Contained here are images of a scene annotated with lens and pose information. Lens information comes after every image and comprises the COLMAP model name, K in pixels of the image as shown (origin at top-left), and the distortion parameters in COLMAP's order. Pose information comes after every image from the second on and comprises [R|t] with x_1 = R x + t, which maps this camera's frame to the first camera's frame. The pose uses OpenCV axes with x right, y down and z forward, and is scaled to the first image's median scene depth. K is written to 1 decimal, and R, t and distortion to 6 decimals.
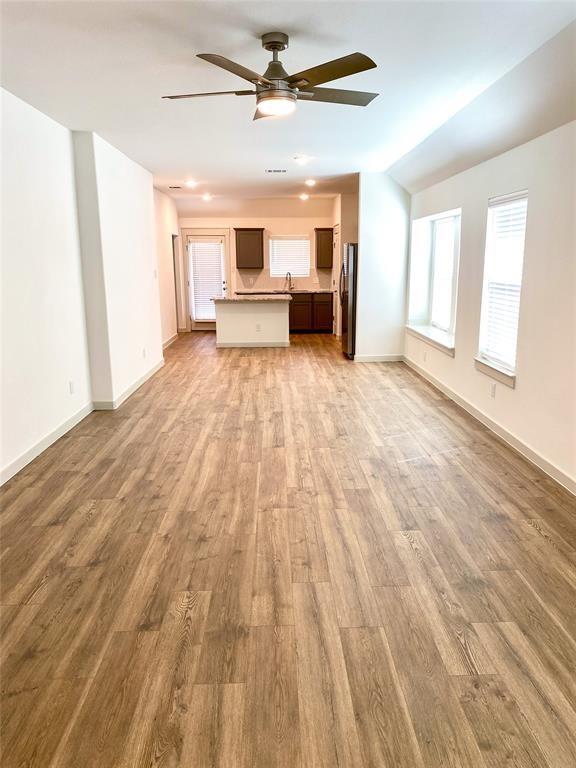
lens RADIAL K [[578.4, 0, 289.1], [0, 578.4, 385.0], [0, 0, 1]] dist [0.067115, -0.003450]
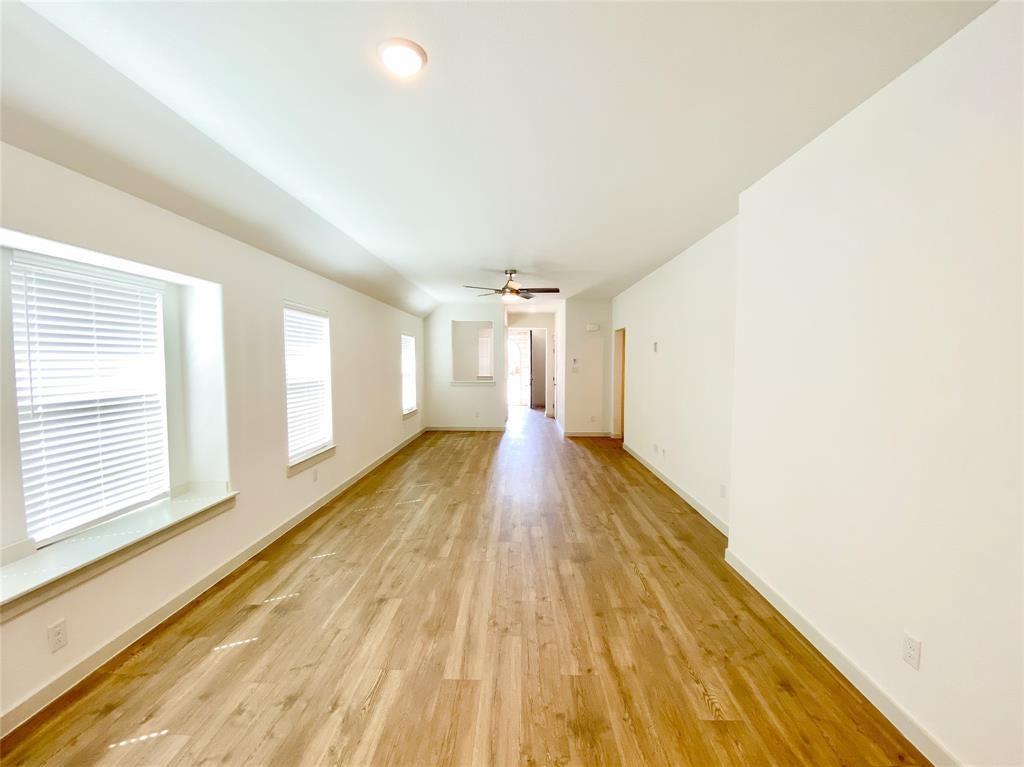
lens RADIAL K [[416.6, 0, 511.7], [0, 416.6, 384.2], [0, 0, 1]] dist [-0.020304, -0.000112]
pose [[-0.998777, 0.001556, 0.049411, -0.057484], [0.014541, 0.964536, 0.263550, -0.311832], [-0.047249, 0.263946, -0.963380, 1.458583]]
